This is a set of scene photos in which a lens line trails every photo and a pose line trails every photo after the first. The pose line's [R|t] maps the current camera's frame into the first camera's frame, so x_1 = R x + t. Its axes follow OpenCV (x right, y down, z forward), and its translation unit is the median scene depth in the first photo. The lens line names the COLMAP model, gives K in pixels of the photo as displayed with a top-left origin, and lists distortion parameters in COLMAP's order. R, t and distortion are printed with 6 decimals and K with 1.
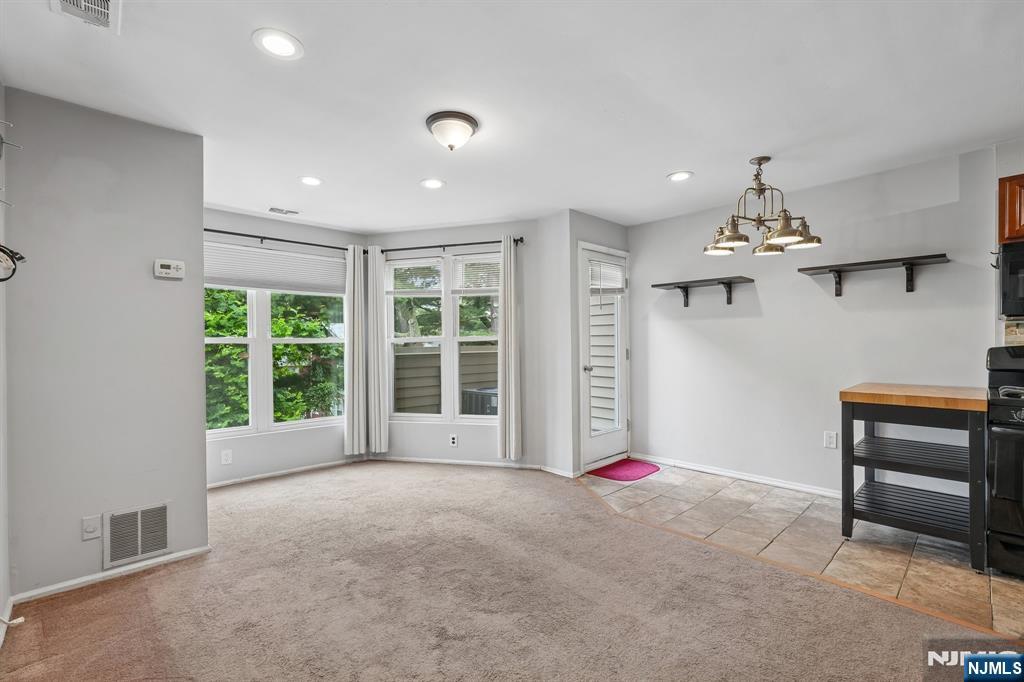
lens RADIAL K [[451.8, 0, 513.1], [0, 451.8, 345.0], [0, 0, 1]] dist [-0.001572, -0.000017]
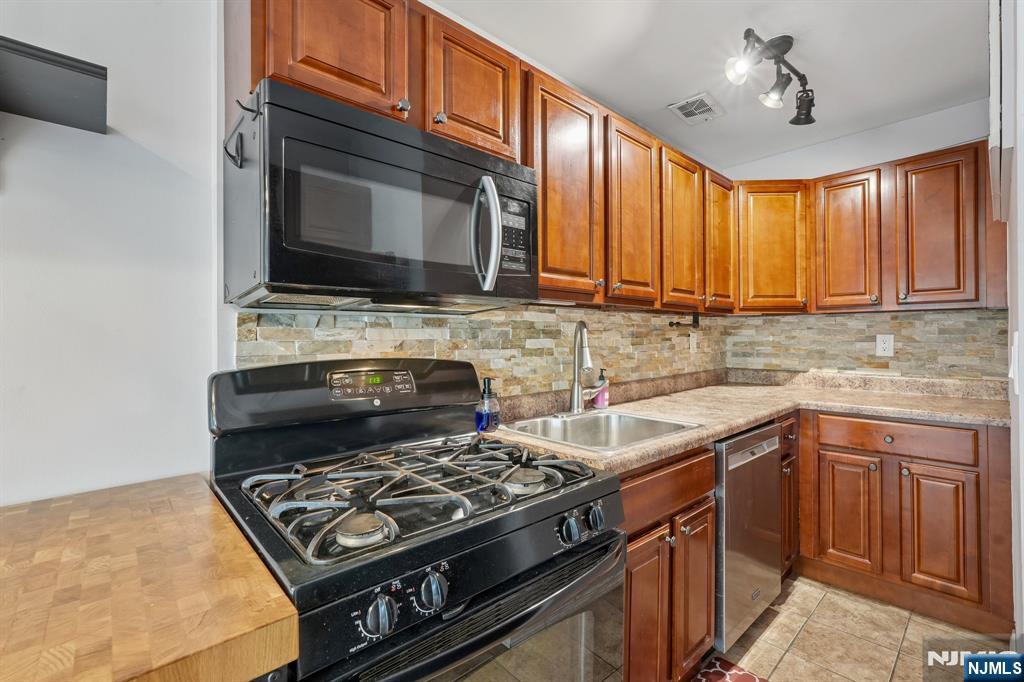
lens RADIAL K [[451.2, 0, 512.6], [0, 451.2, 335.1], [0, 0, 1]] dist [-0.001171, 0.000030]
pose [[0.021779, 0.006889, 0.999739, 0.545782], [0.006941, 0.999951, -0.007042, -0.018340], [-0.999739, 0.007093, 0.021730, 0.590771]]
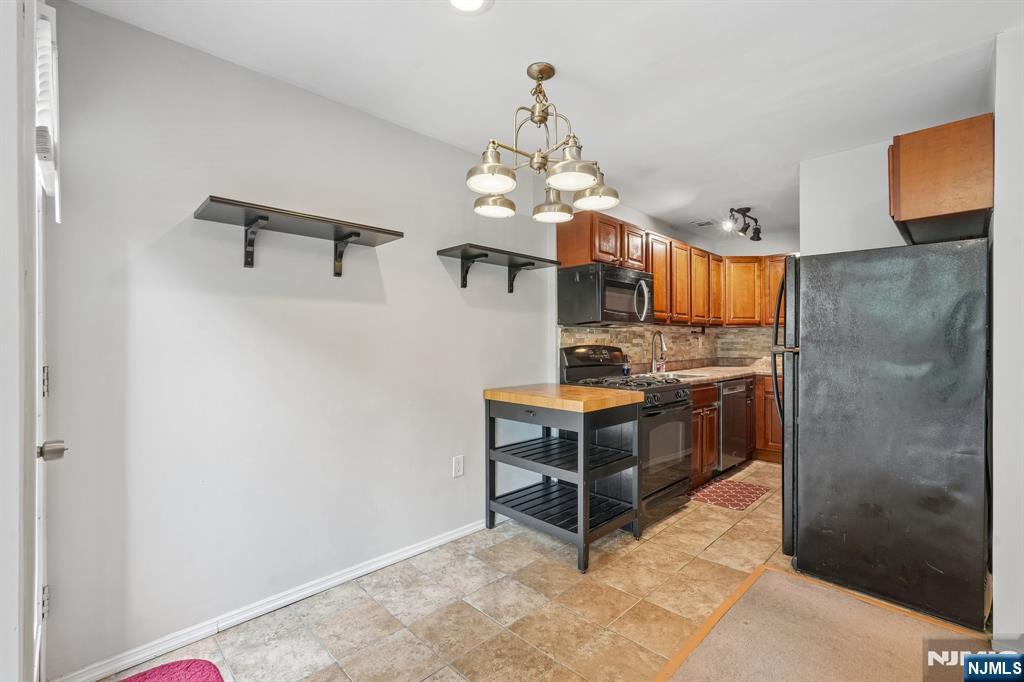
lens RADIAL K [[455.2, 0, 512.0], [0, 455.2, 341.0], [0, 0, 1]] dist [-0.001744, 0.000230]
pose [[-0.020490, 0.006404, 0.999770, -0.105297], [0.004885, 0.999968, -0.006305, -0.005750], [-0.999778, 0.004755, -0.020520, 0.927984]]
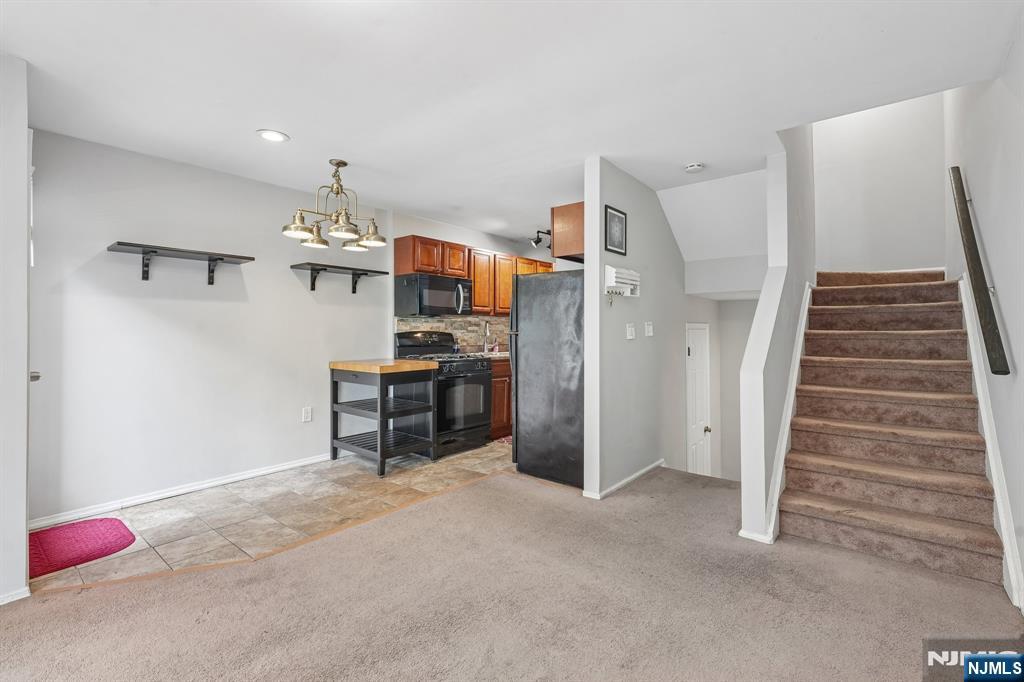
lens RADIAL K [[467.5, 0, 515.8], [0, 467.5, 326.4], [0, 0, 1]] dist [0.002972, 0.000588]
pose [[-0.126488, 0.014134, 0.991867, -0.552365], [0.005383, 0.999894, -0.013562, 0.004739], [-0.991954, 0.003624, -0.126550, 0.628011]]
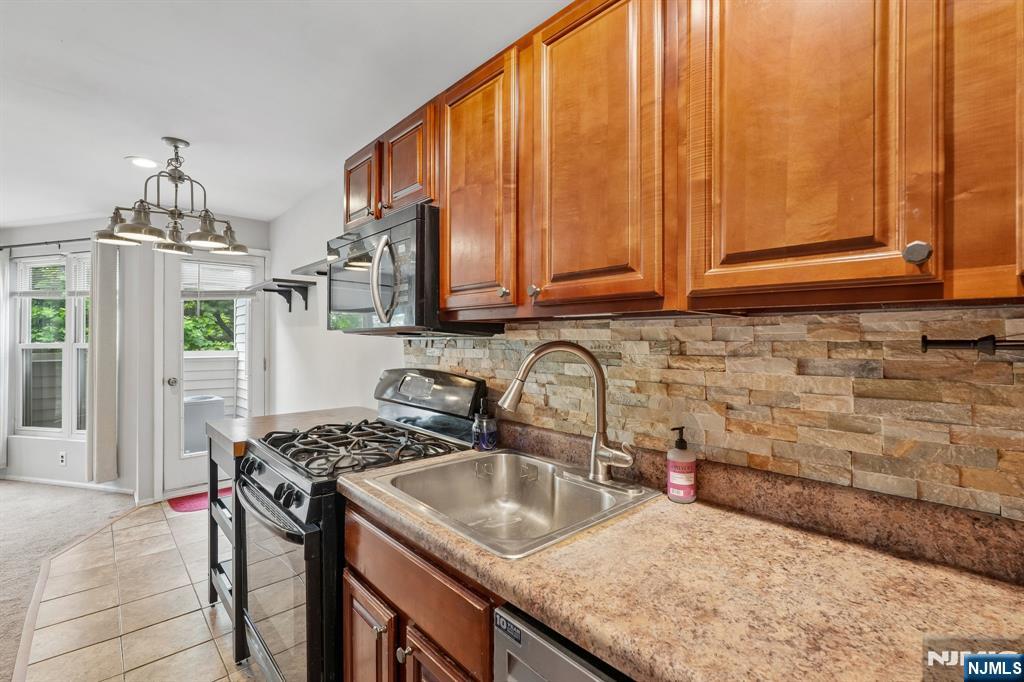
lens RADIAL K [[451.8, 0, 513.1], [0, 451.8, 345.0], [0, 0, 1]] dist [-0.001572, -0.000017]
pose [[0.999967, 0.007132, -0.003896, 1.036303], [-0.007099, 0.999940, 0.008305, -0.037787], [0.003955, -0.008277, 0.999958, 0.155322]]
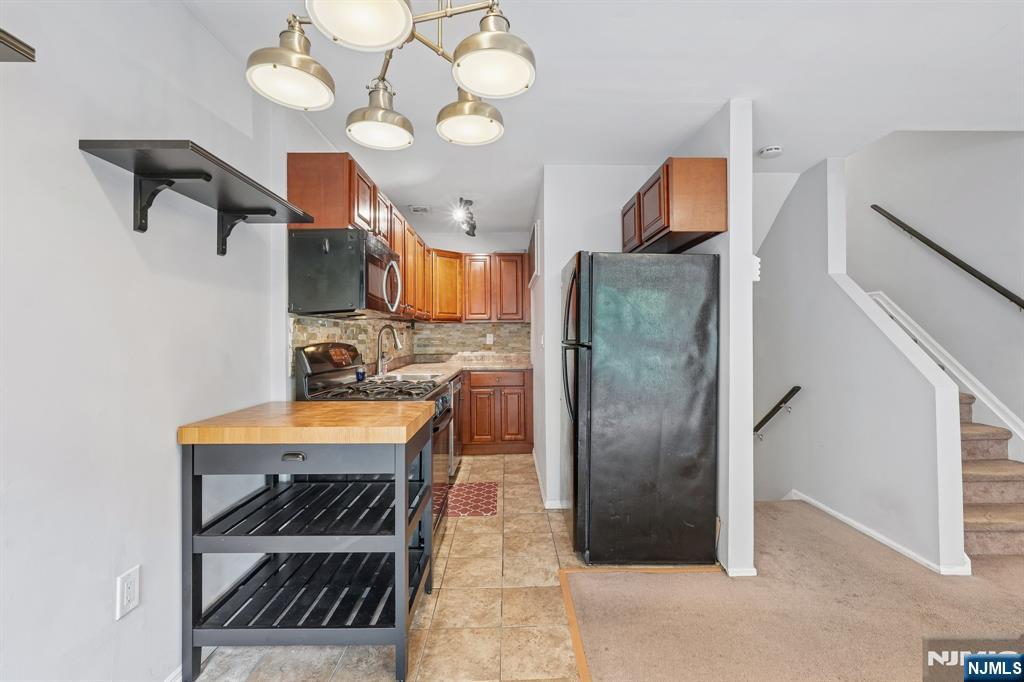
lens RADIAL K [[461.0, 0, 518.7], [0, 461.0, 335.0], [0, 0, 1]] dist [0.000584, 0.000417]
pose [[-0.739309, 0.010441, 0.673286, 0.181424], [0.009920, 0.999940, -0.004614, -0.007949], [-0.673294, 0.003268, -0.739368, 1.076330]]
